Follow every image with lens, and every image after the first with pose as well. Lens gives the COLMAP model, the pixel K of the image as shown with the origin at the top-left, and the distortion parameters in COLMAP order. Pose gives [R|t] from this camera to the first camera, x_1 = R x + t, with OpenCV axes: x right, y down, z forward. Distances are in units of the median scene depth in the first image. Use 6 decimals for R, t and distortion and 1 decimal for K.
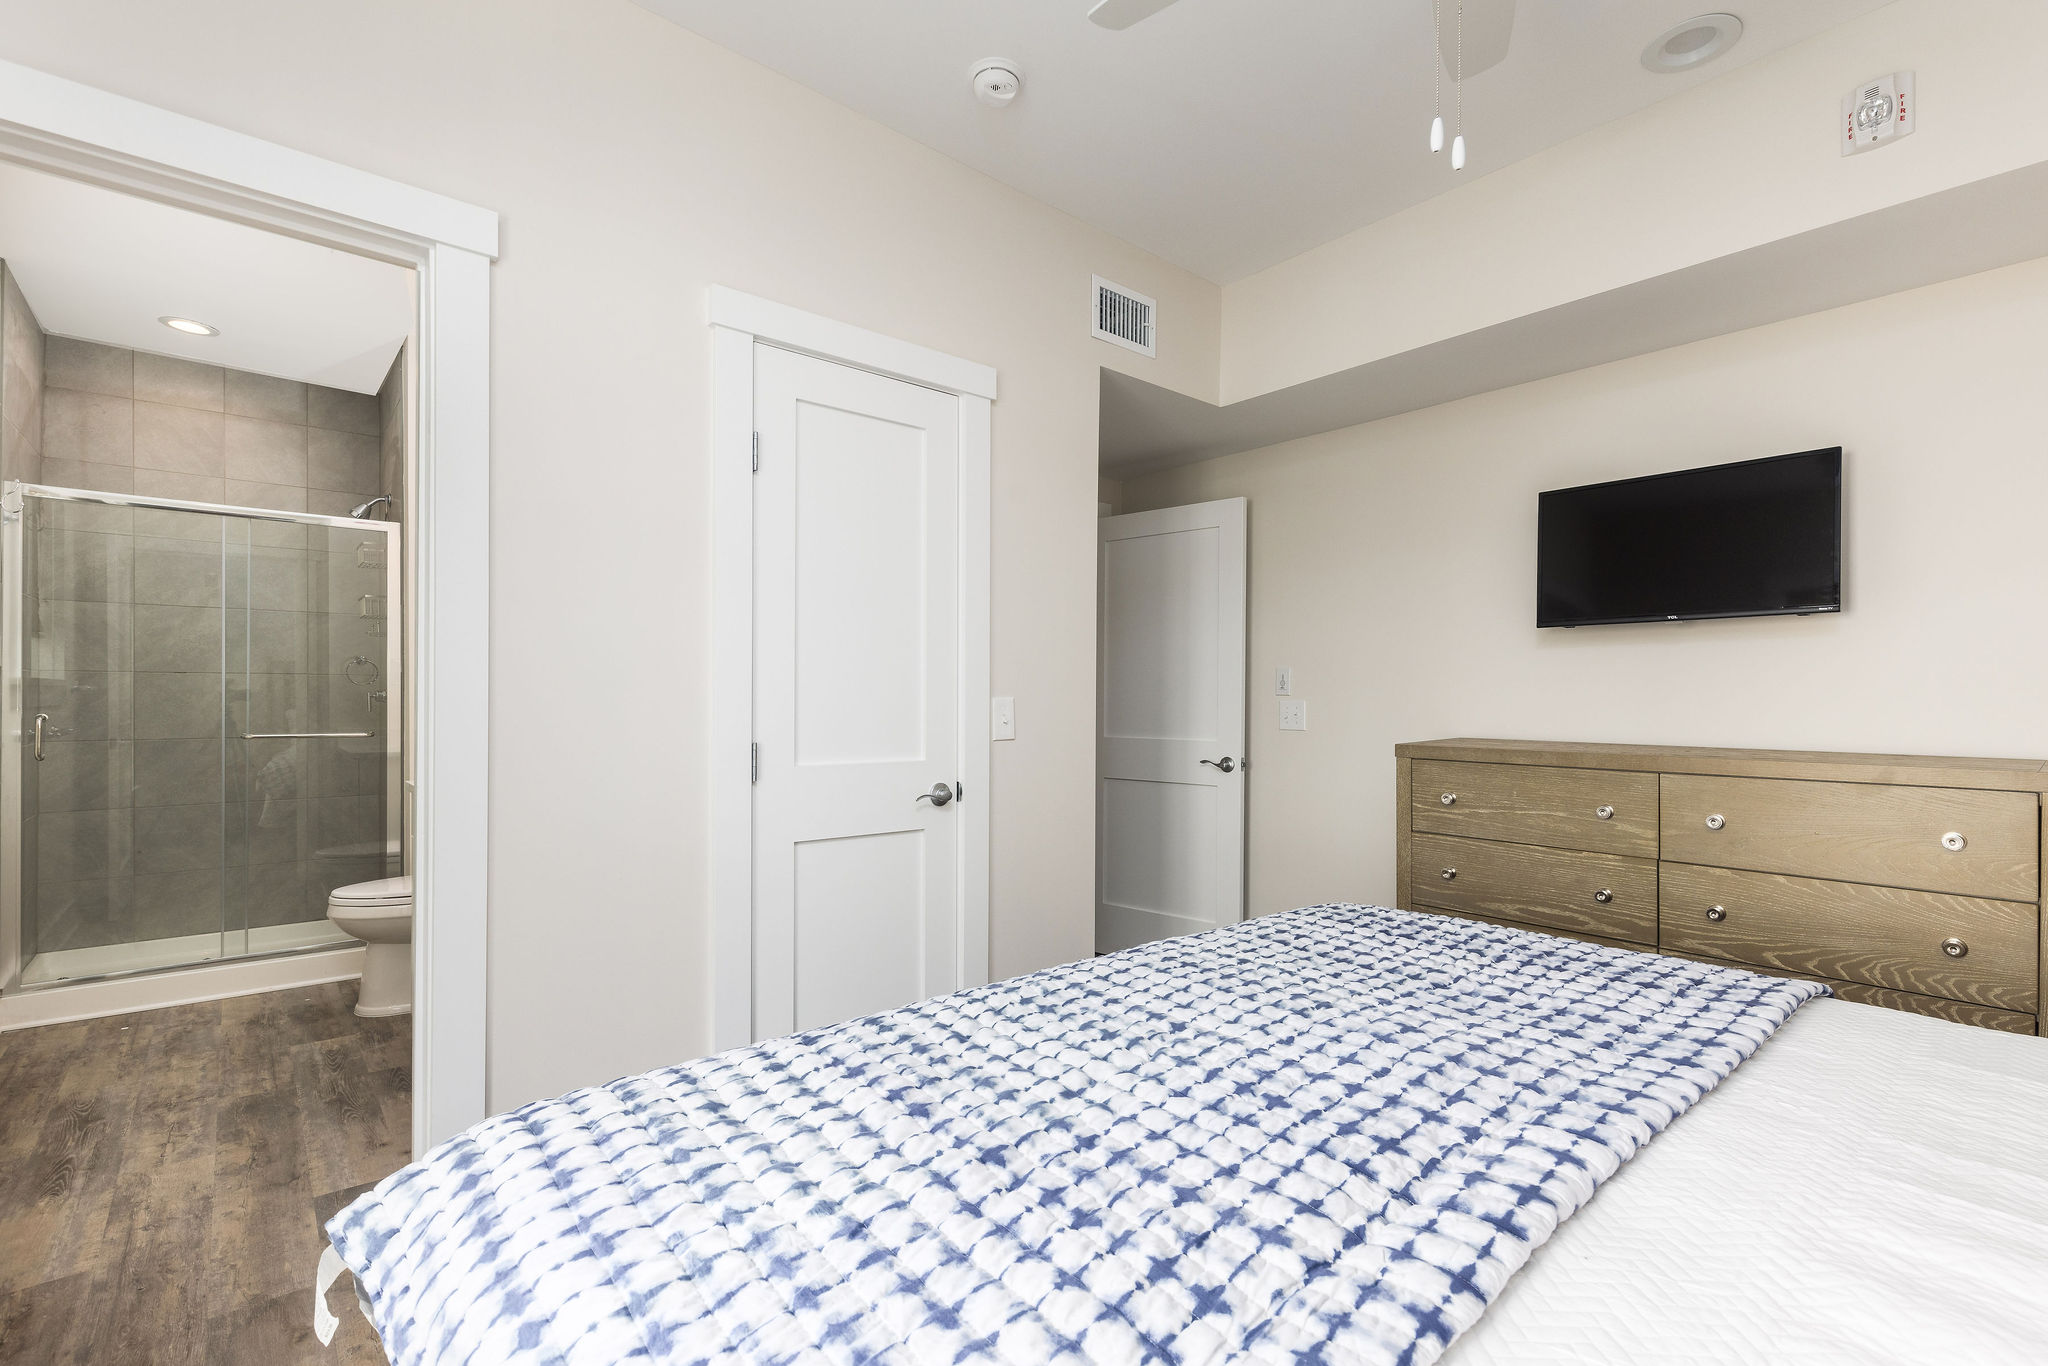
lens RADIAL K [[937.0, 0, 1024.0], [0, 937.0, 683.0], [0, 0, 1]] dist [0.001693, 0.000740]
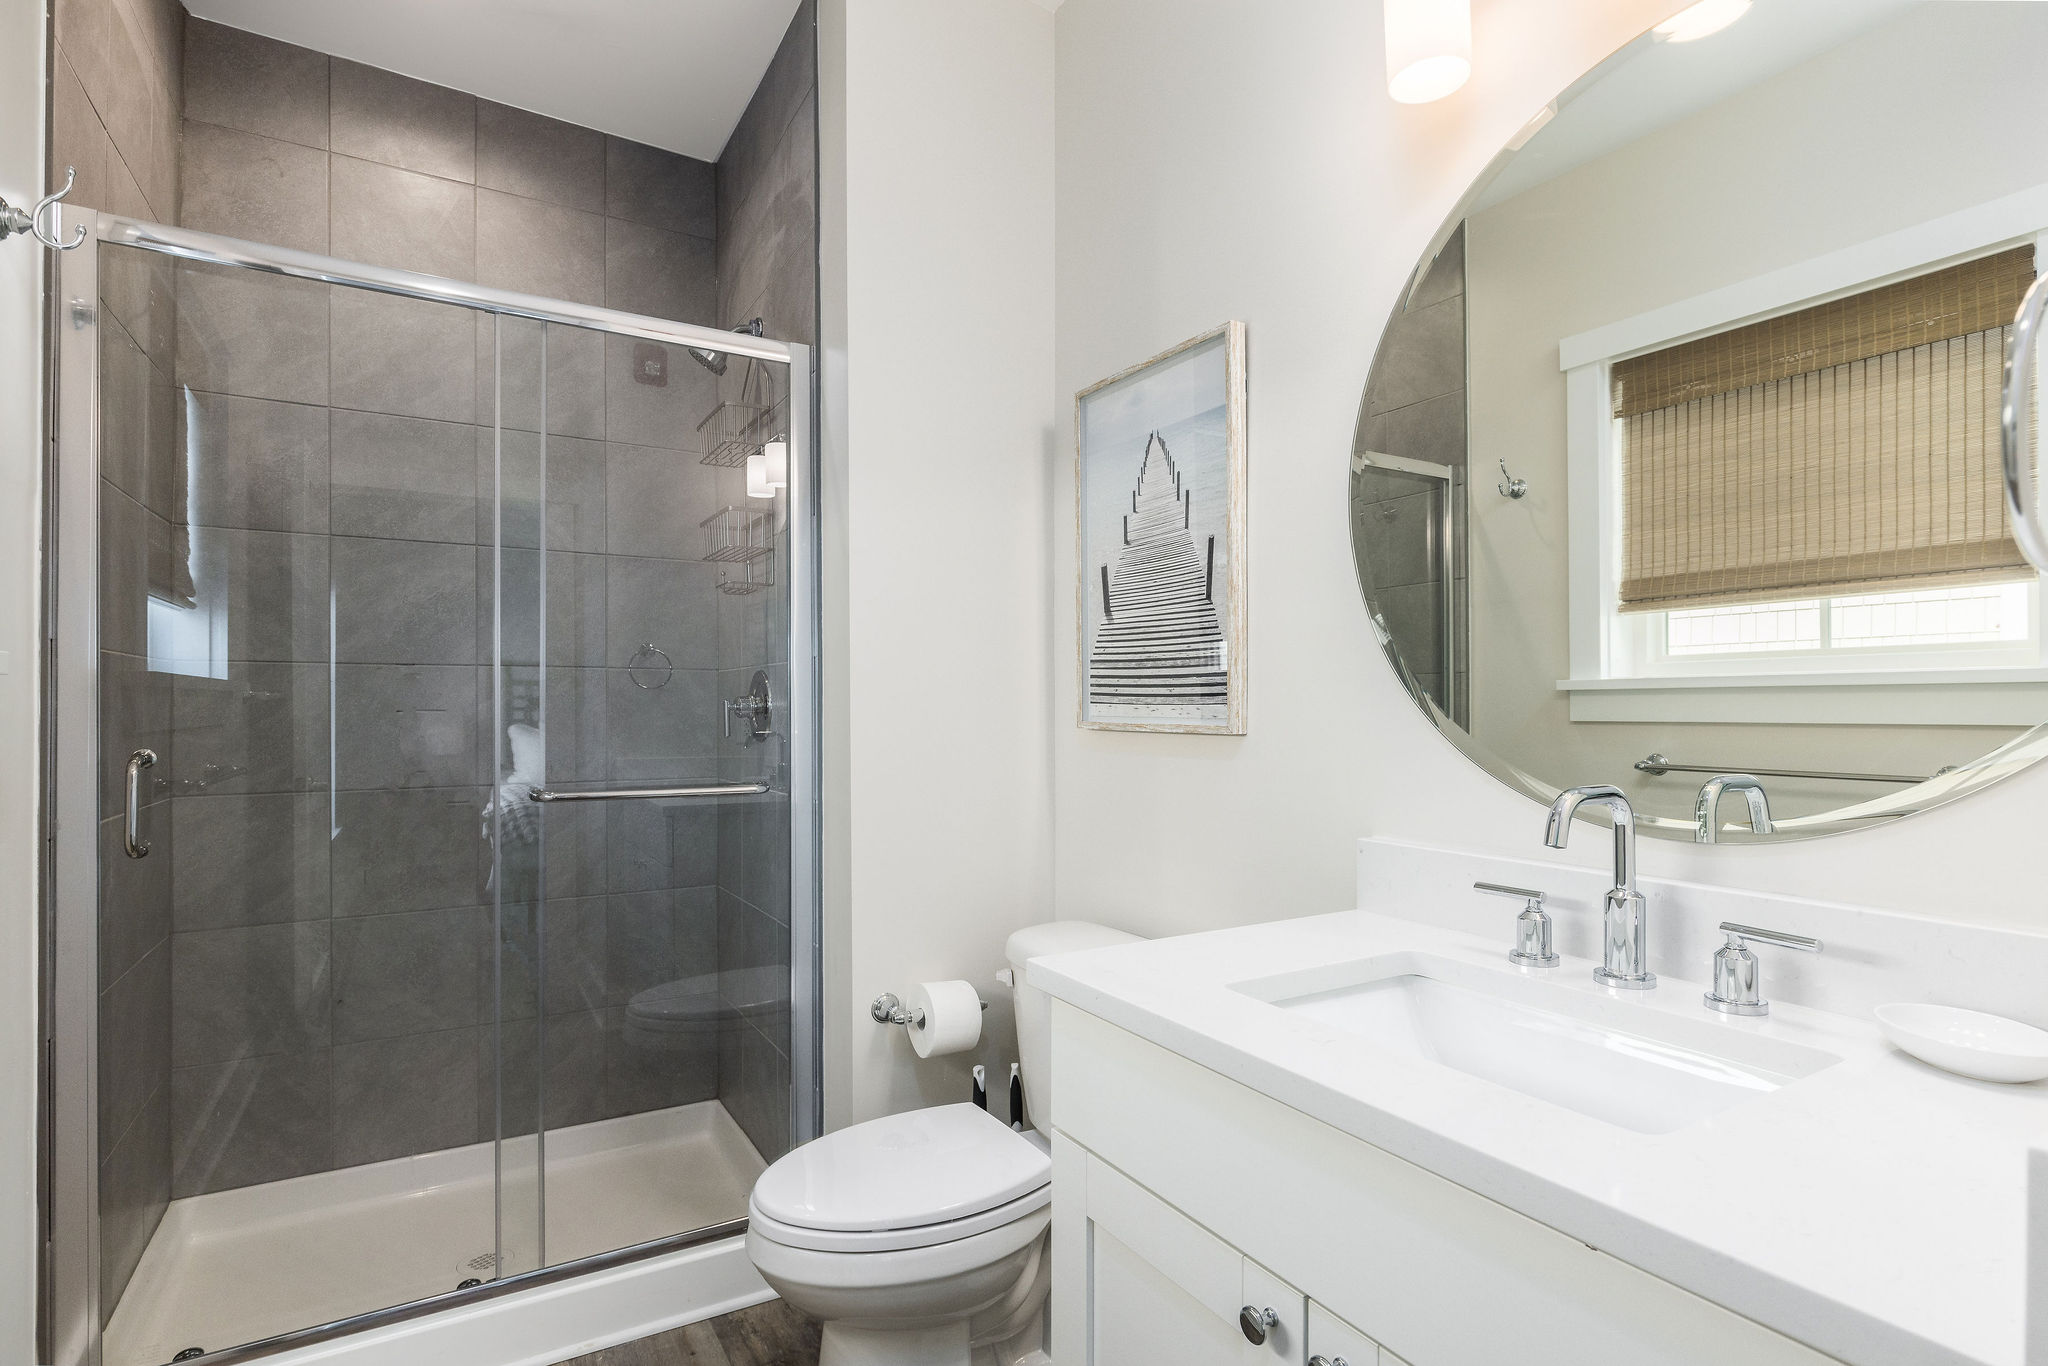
lens RADIAL K [[986.6, 0, 1007.4], [0, 986.6, 696.8], [0, 0, 1]] dist [-0.003194, -0.000328]
pose [[0.986923, -0.000931, -0.161190, -0.483956], [0.001250, 0.999997, 0.001876, 0.007476], [0.161187, -0.002053, 0.986922, 0.515840]]
